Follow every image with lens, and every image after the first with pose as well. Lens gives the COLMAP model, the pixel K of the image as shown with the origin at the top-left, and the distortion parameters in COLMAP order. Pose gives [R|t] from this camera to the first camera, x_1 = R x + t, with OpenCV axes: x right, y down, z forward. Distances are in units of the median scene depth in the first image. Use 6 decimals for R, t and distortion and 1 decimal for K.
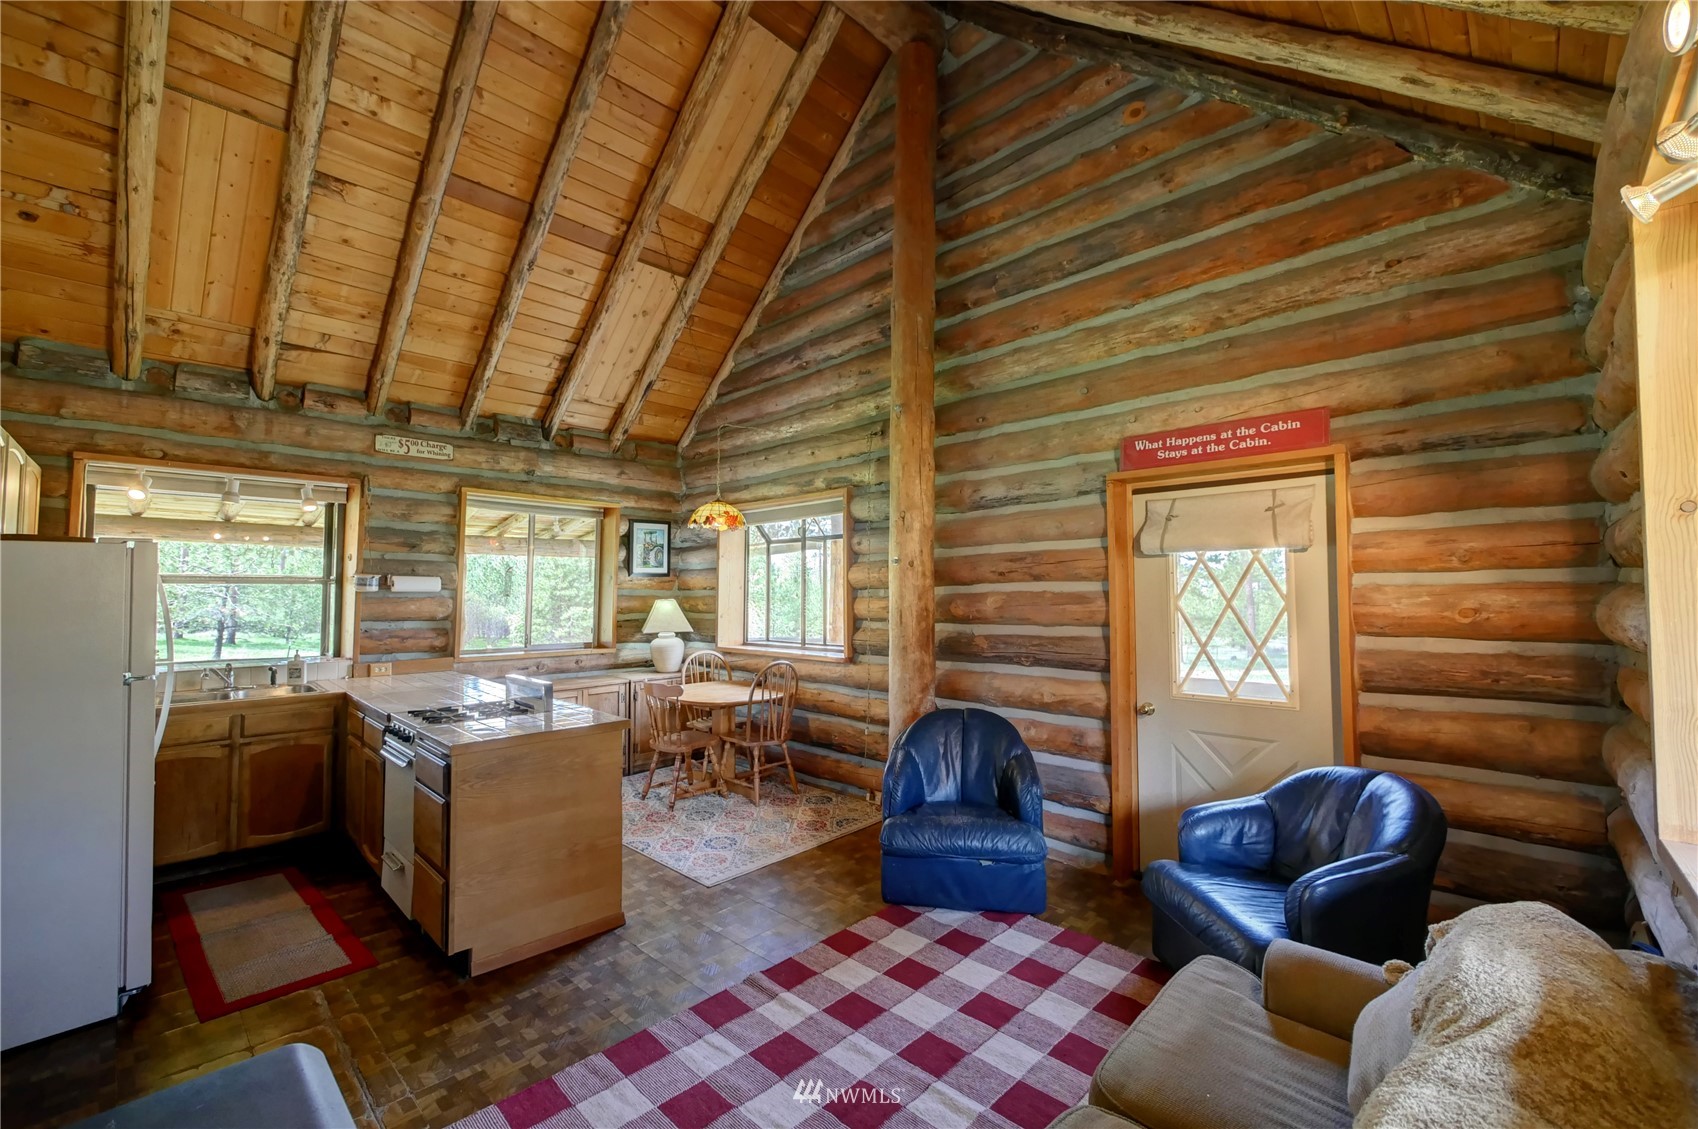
lens RADIAL K [[698.0, 0, 836.4], [0, 698.0, 555.8], [0, 0, 1]] dist [-0.009395, 0.000757]
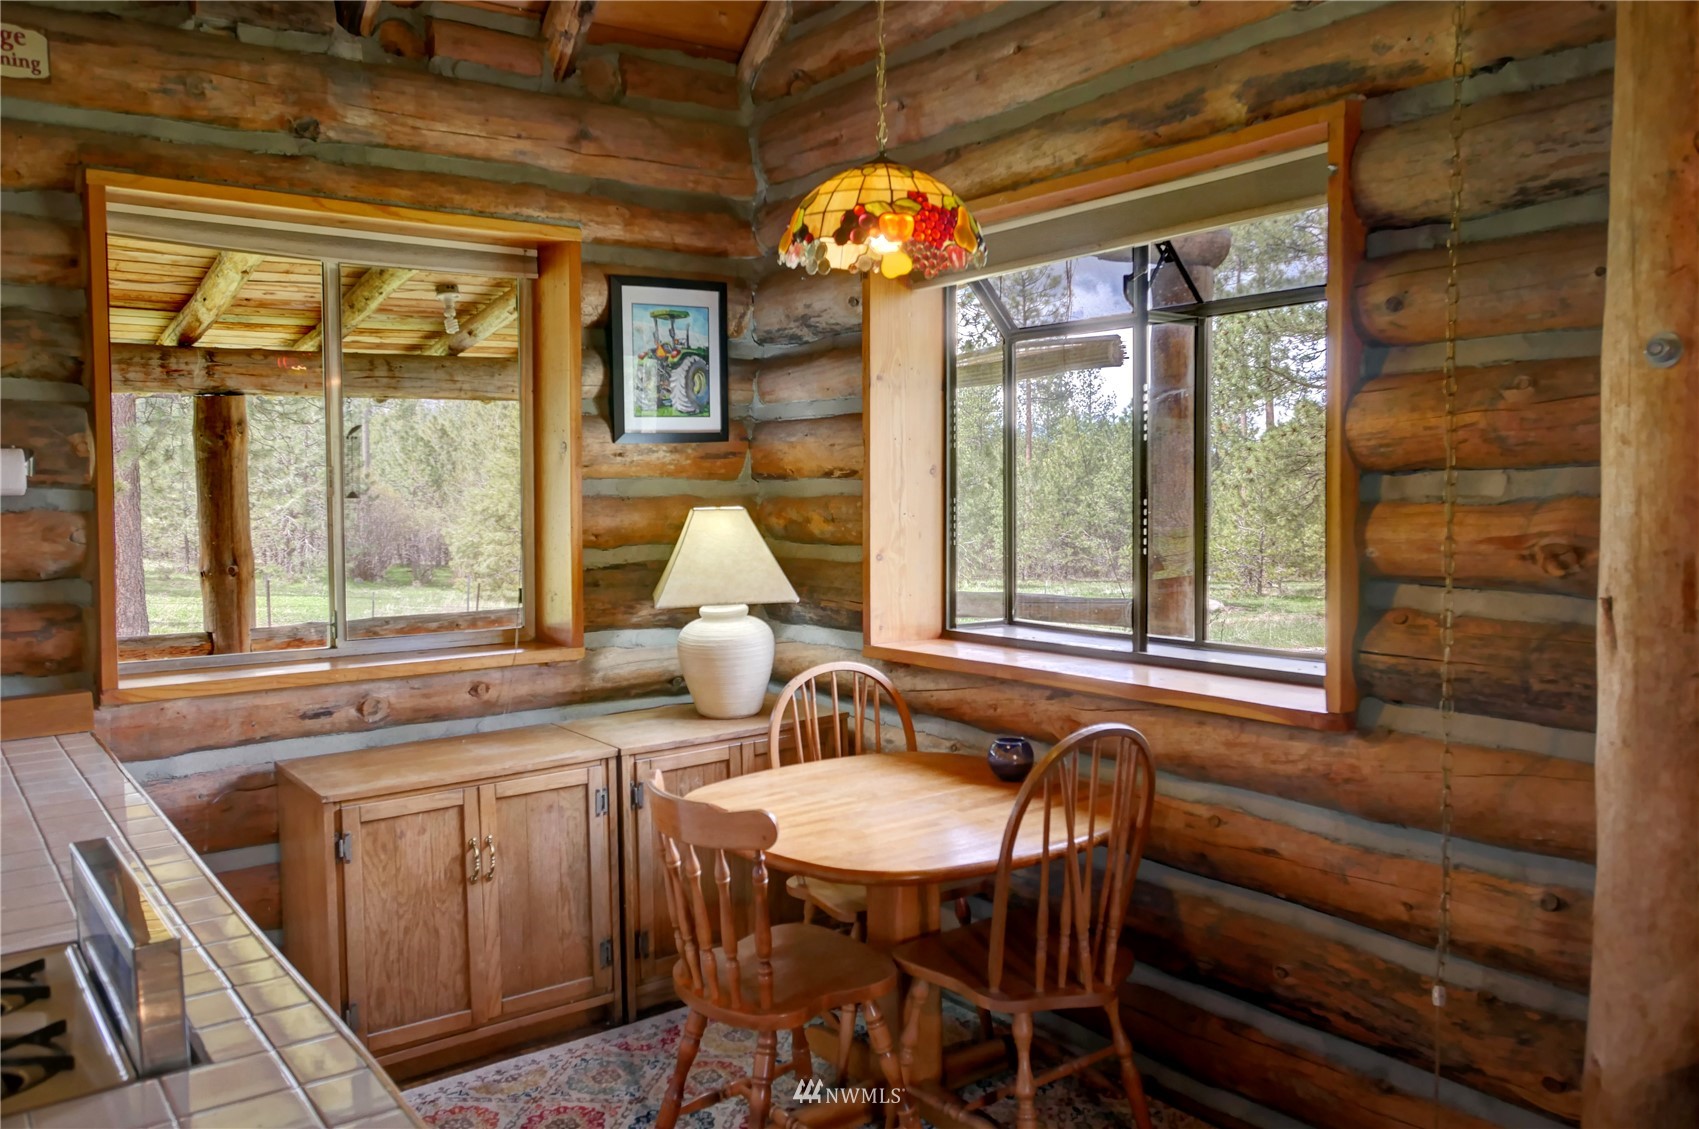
lens RADIAL K [[1336.2, 0, 844.9], [0, 1336.2, 557.6], [0, 0, 1]] dist [0.004727, -0.000044]
pose [[0.987722, -0.001333, -0.156213, -0.086587], [0.018936, 0.993612, 0.111252, 0.016321], [0.155067, -0.112844, 0.981438, 0.389874]]
